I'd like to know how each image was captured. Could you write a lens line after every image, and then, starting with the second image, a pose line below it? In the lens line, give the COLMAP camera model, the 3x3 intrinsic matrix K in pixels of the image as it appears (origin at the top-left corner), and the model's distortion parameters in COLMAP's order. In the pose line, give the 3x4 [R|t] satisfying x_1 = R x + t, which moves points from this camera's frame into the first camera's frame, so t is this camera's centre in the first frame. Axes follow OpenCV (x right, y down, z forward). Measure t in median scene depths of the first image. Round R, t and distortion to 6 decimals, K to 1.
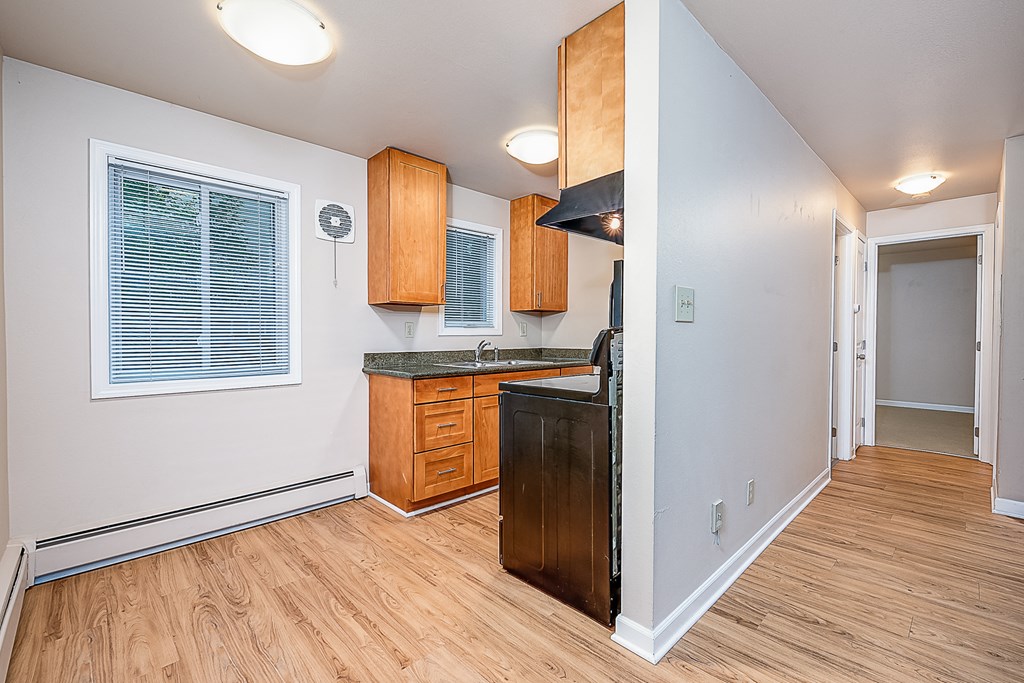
lens RADIAL K [[440.8, 0, 515.8], [0, 440.8, 341.5], [0, 0, 1]] dist [0.013945, -0.000804]
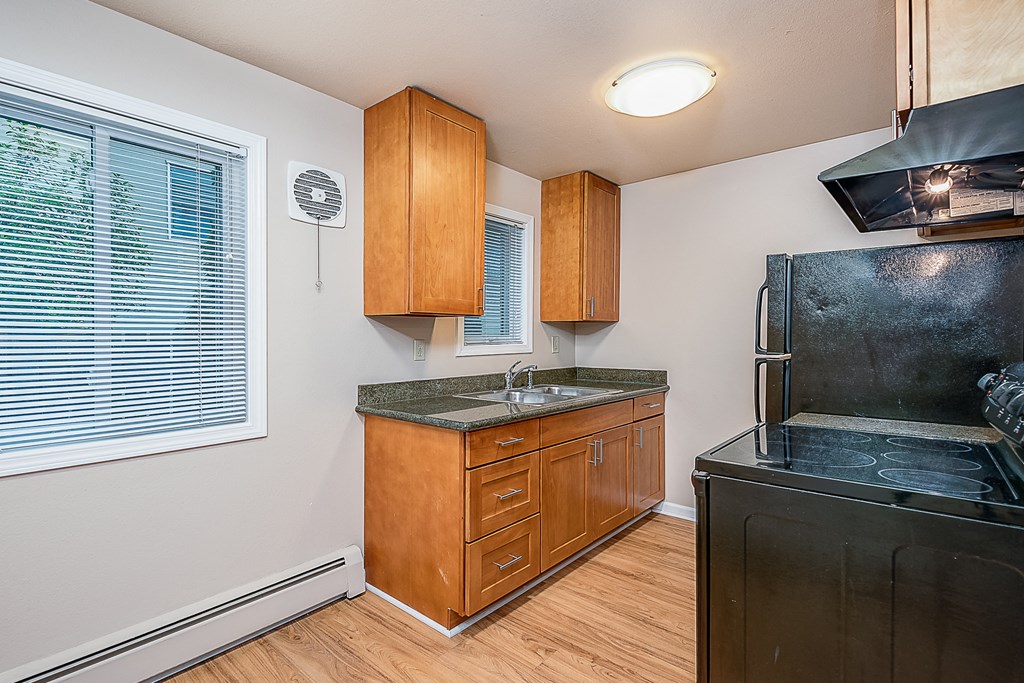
lens RADIAL K [[440.8, 0, 511.5], [0, 440.8, 335.3], [0, 0, 1]] dist [0.013945, -0.000804]
pose [[0.986479, -0.014305, 0.163265, -0.228465], [0.017479, 0.999685, -0.018026, -0.037725], [-0.162956, 0.020636, 0.986418, 0.282074]]
